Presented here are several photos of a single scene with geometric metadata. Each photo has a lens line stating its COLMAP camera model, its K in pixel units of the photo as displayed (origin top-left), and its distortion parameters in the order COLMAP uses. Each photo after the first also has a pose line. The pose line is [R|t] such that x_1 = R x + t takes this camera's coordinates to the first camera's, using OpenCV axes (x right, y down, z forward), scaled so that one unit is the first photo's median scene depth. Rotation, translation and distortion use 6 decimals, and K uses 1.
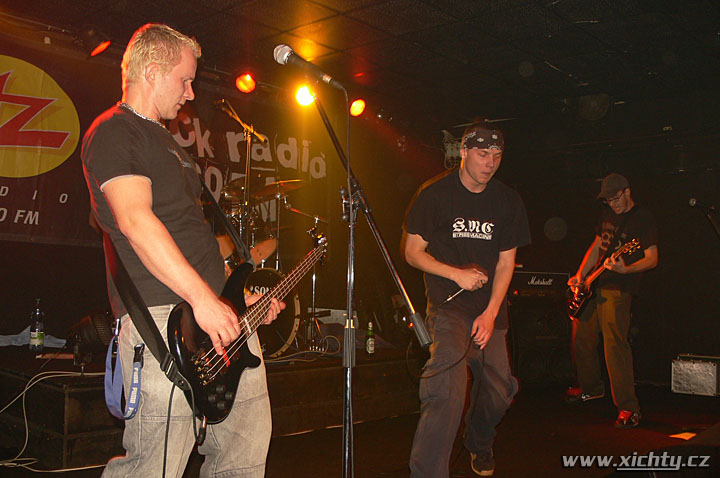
lens RADIAL K [[743.8, 0, 360.1], [0, 743.8, 231.4], [0, 0, 1]] dist [-0.113556, 0.000000]
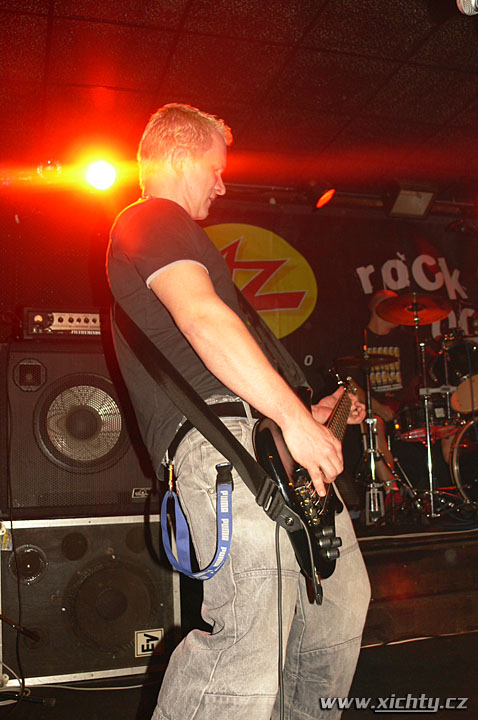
lens RADIAL K [[743.8, 0, 243.1], [0, 743.8, 357.0], [0, 0, 1]] dist [-0.113556, 0.000000]
pose [[0.854059, -0.145807, -0.499322, 0.002333], [0.098914, 0.987919, -0.119297, 0.056654], [0.510685, 0.052497, 0.858164, 0.129694]]
